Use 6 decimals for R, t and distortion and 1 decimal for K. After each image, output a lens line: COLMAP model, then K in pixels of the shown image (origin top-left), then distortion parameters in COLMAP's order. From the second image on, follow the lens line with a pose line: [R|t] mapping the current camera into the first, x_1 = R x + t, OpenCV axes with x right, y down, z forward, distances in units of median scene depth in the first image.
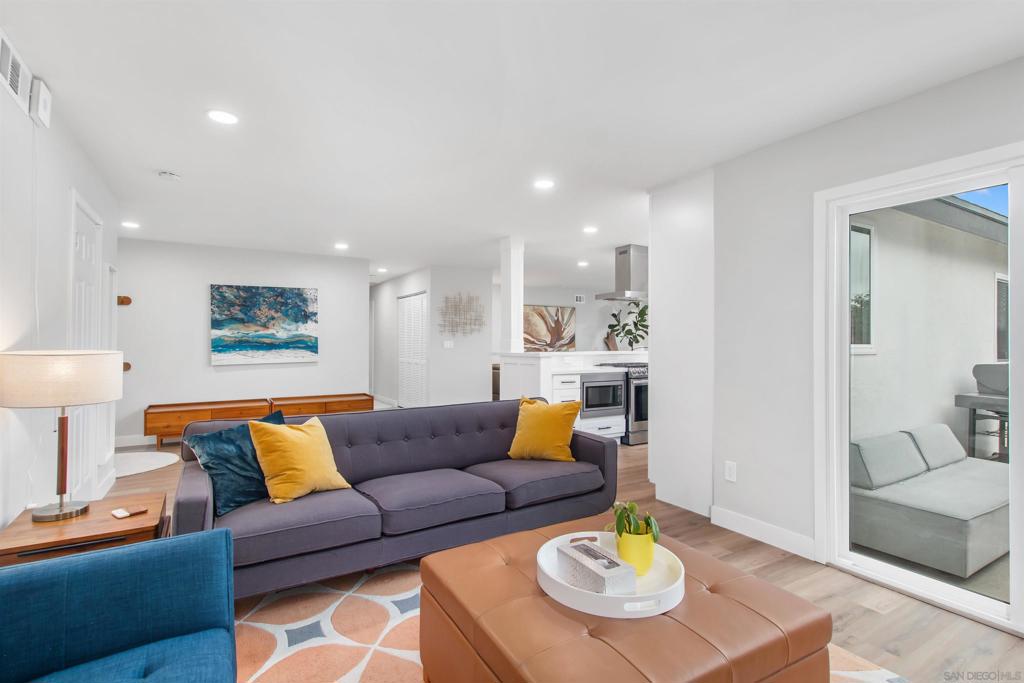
lens RADIAL K [[479.5, 0, 497.4], [0, 479.5, 340.3], [0, 0, 1]] dist [-0.000401, -0.000301]
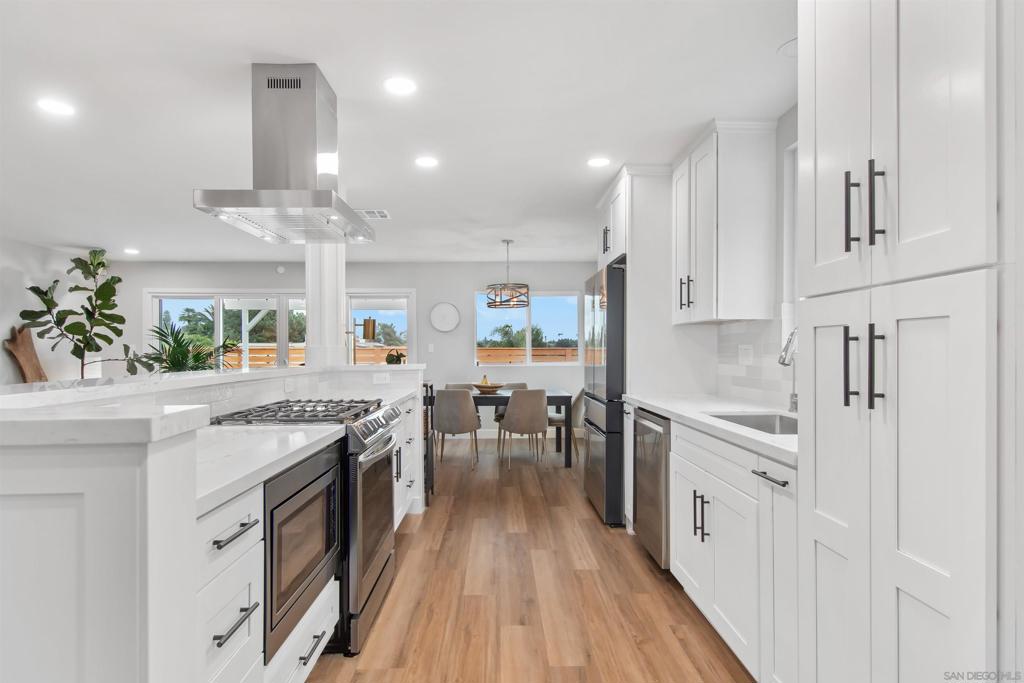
lens RADIAL K [[548.4, 0, 513.3], [0, 548.4, 351.3], [0, 0, 1]] dist [0.002303, 0.000148]
pose [[0.470338, -0.010309, 0.882426, -0.003545], [0.003320, 0.999945, 0.009912, 0.001742], [-0.882480, -0.001732, 0.470346, 0.357248]]
